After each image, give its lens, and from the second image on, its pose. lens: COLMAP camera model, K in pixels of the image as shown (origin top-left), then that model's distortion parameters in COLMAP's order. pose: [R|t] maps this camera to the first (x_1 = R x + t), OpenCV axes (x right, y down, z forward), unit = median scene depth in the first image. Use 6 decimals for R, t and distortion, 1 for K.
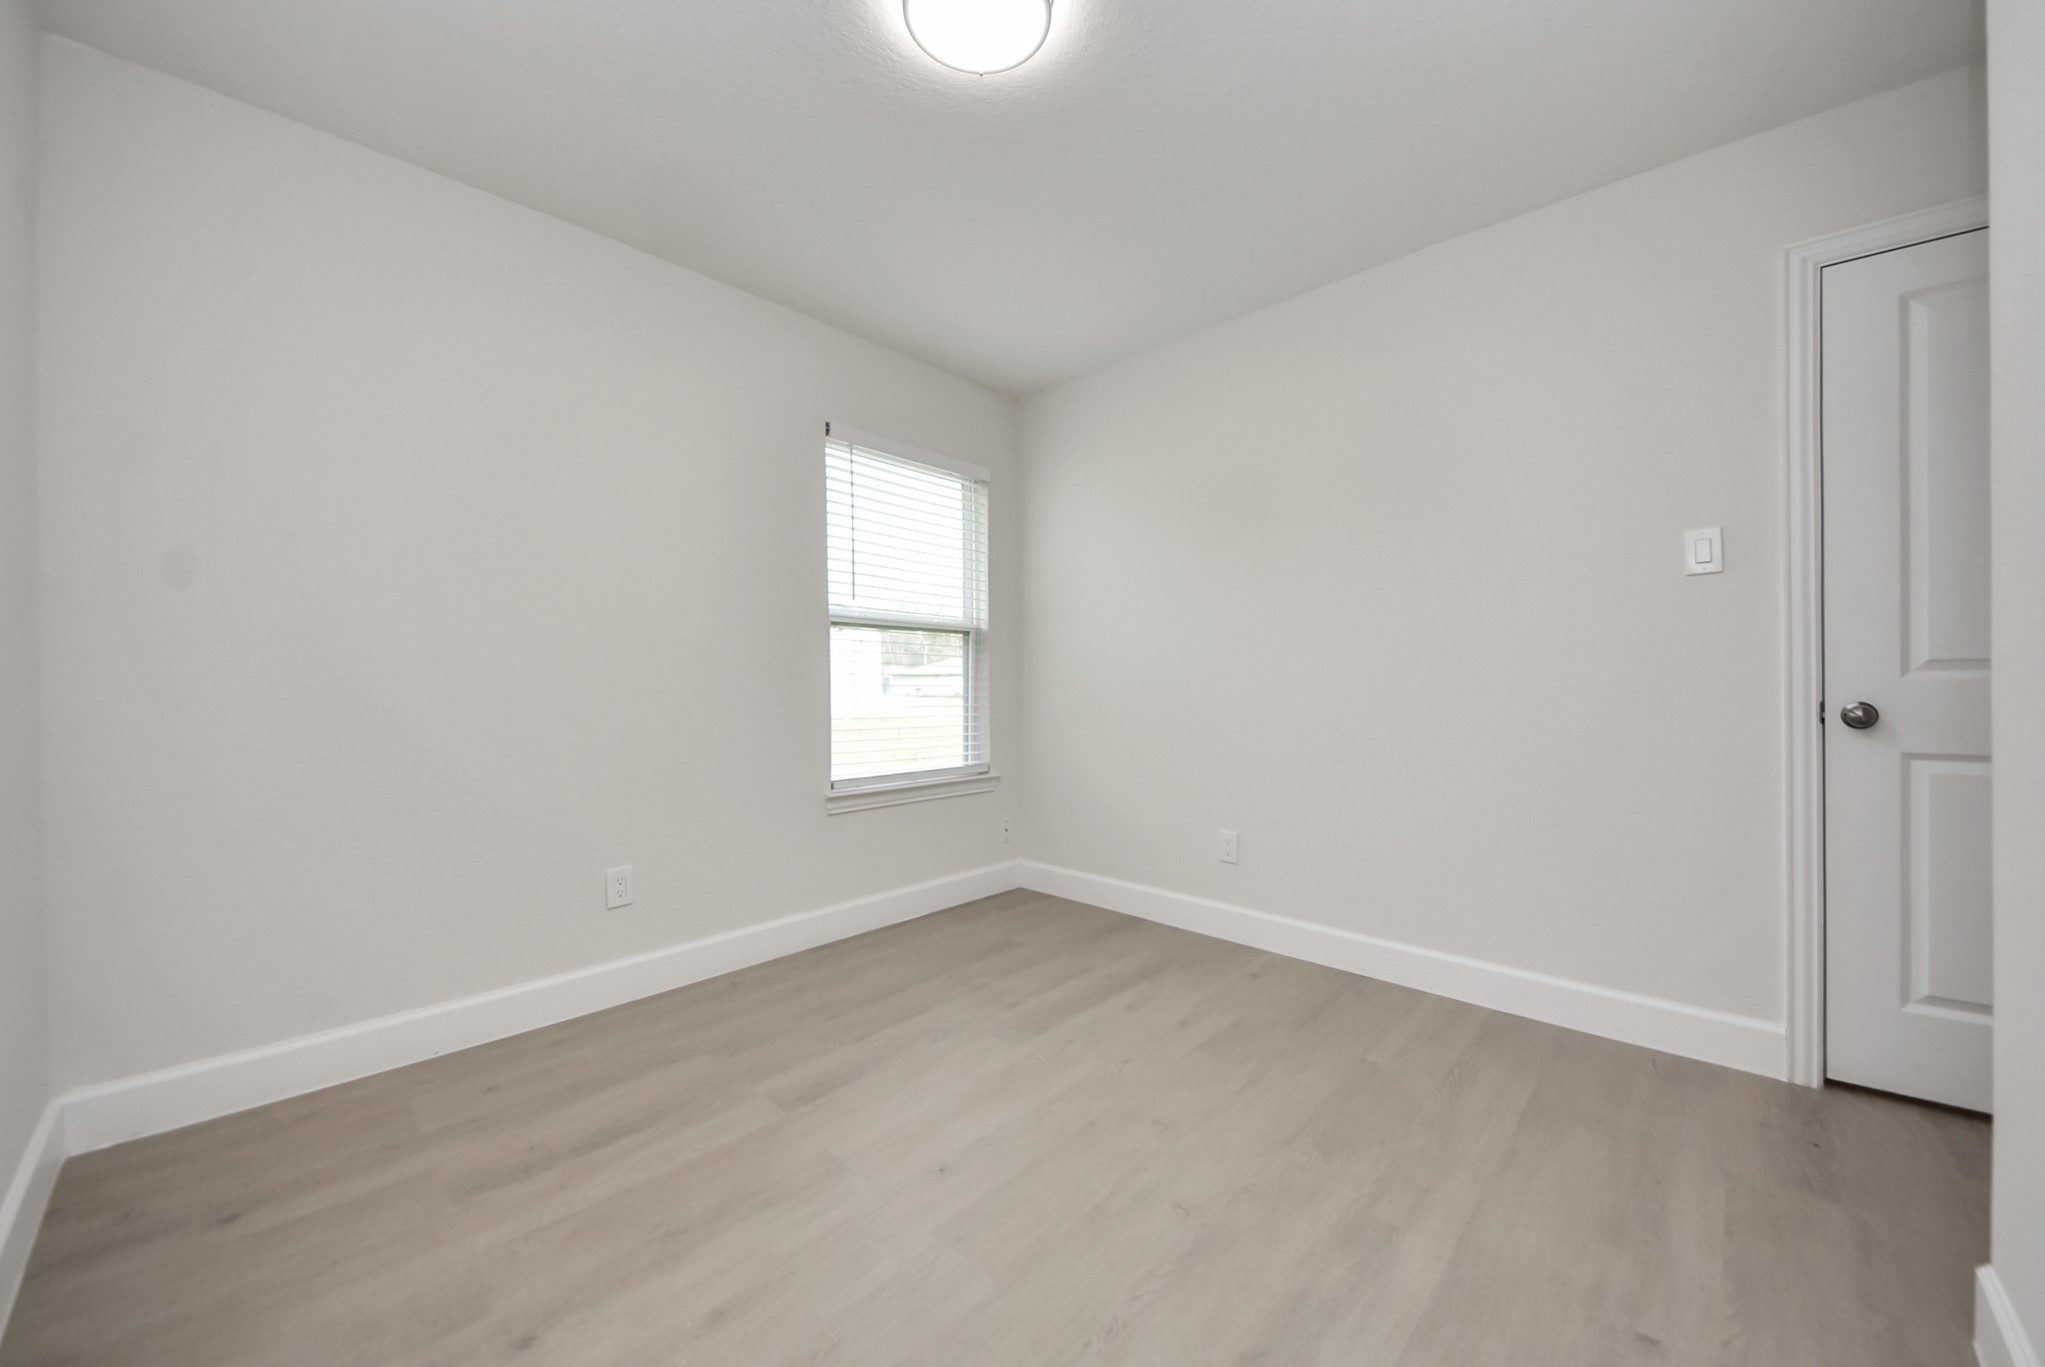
lens RADIAL K [[756.9, 0, 1022.5], [0, 756.9, 684.8], [0, 0, 1]] dist [0.015601, -0.000379]
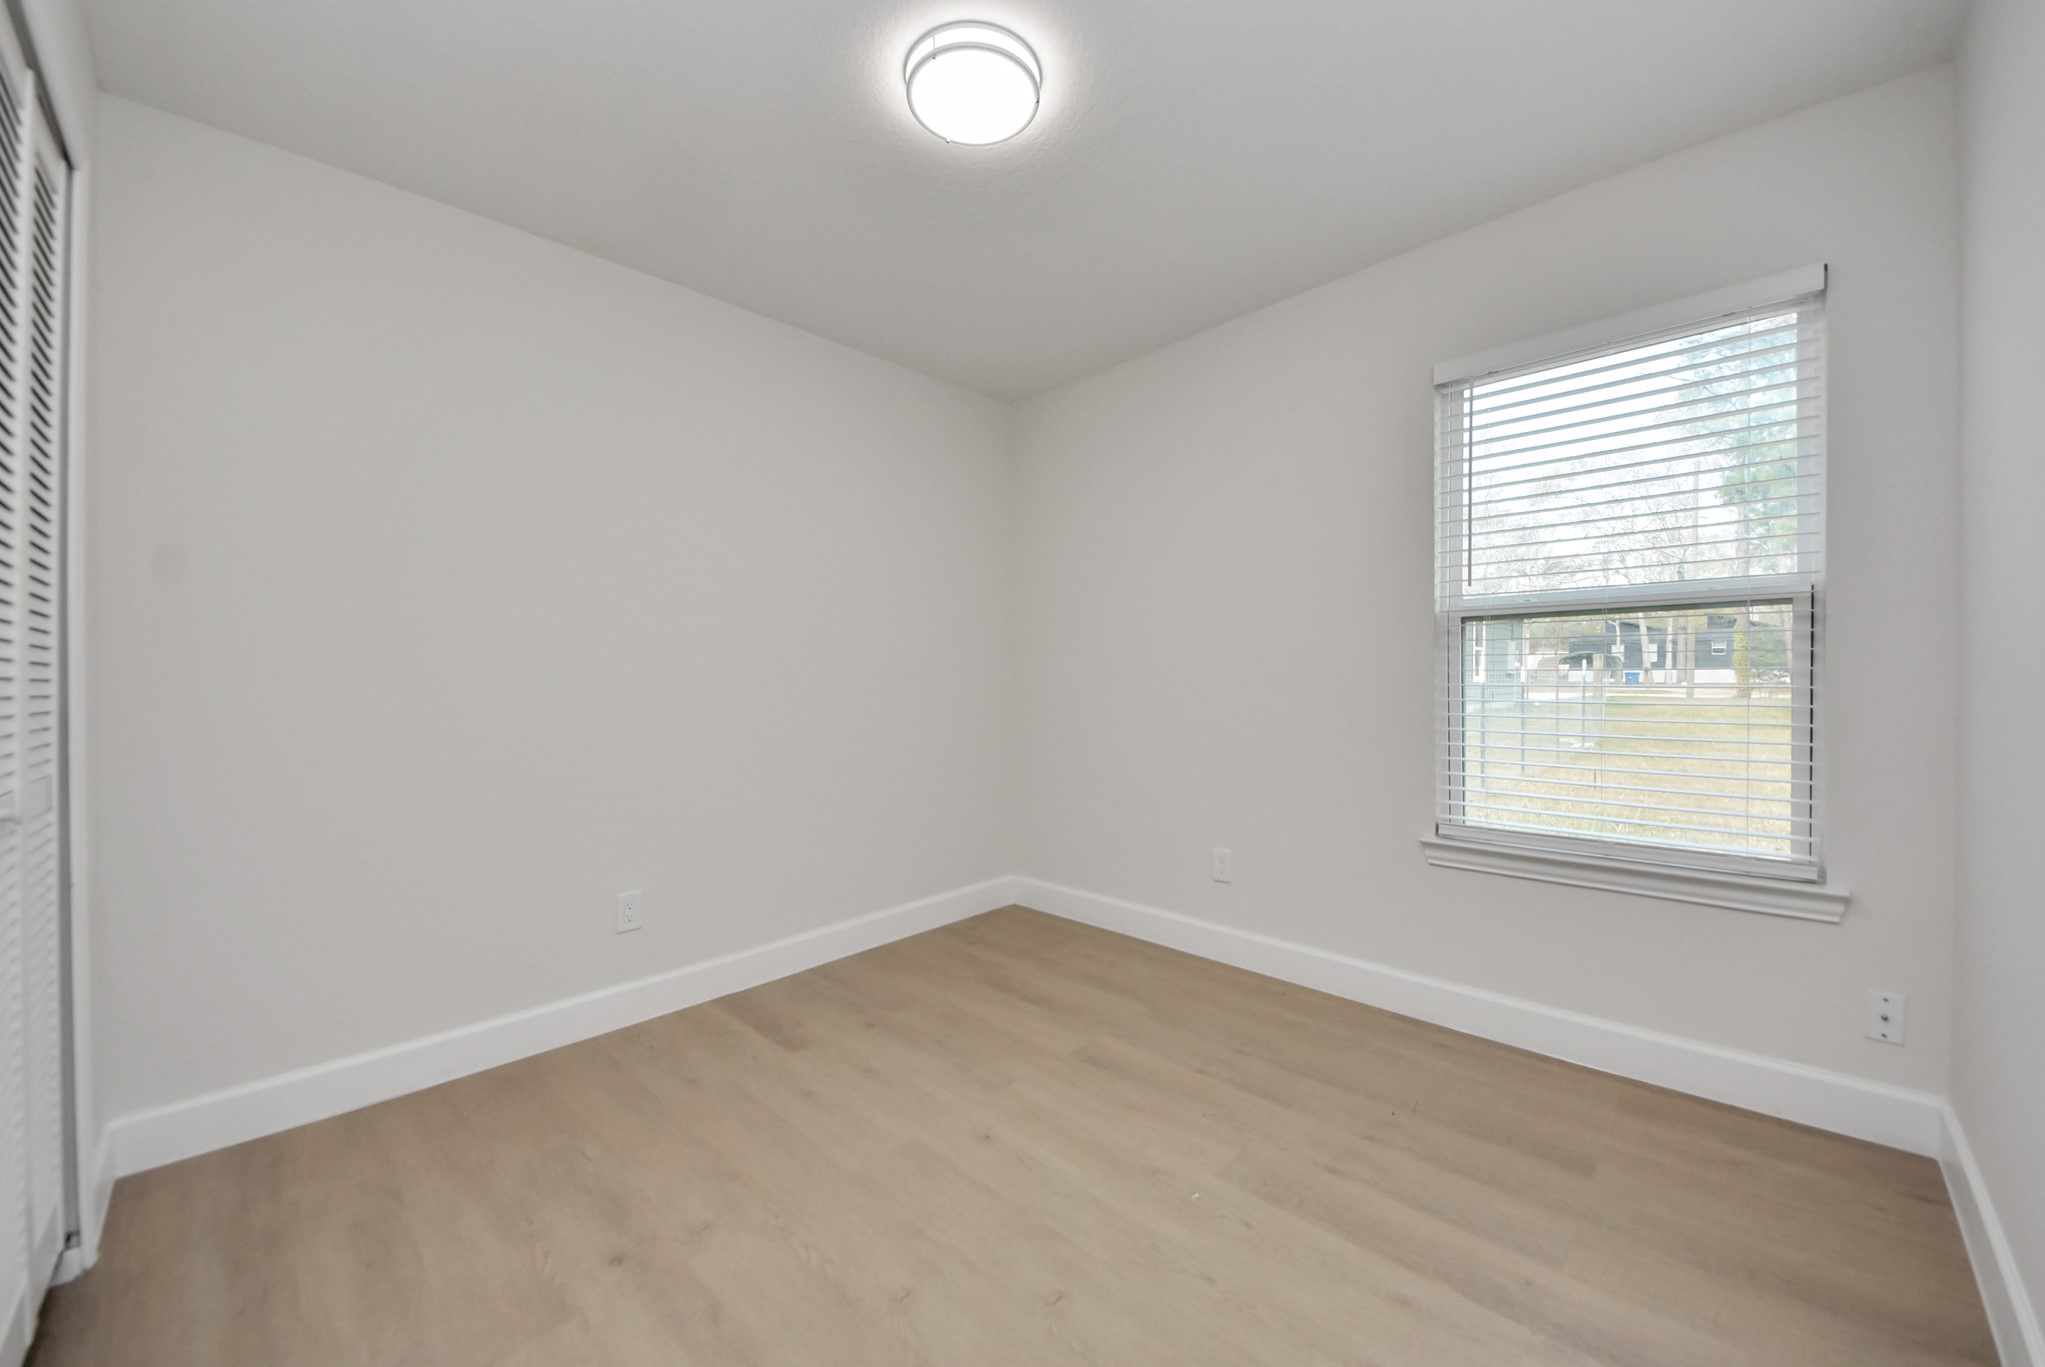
lens RADIAL K [[756.9, 0, 1009.8], [0, 756.9, 667.8], [0, 0, 1]] dist [0.015601, -0.000379]
pose [[-0.019827, -0.005910, -0.999786, 0.710253], [0.012334, 0.999905, -0.006155, -0.046197], [0.999727, -0.012454, -0.019752, 0.718304]]
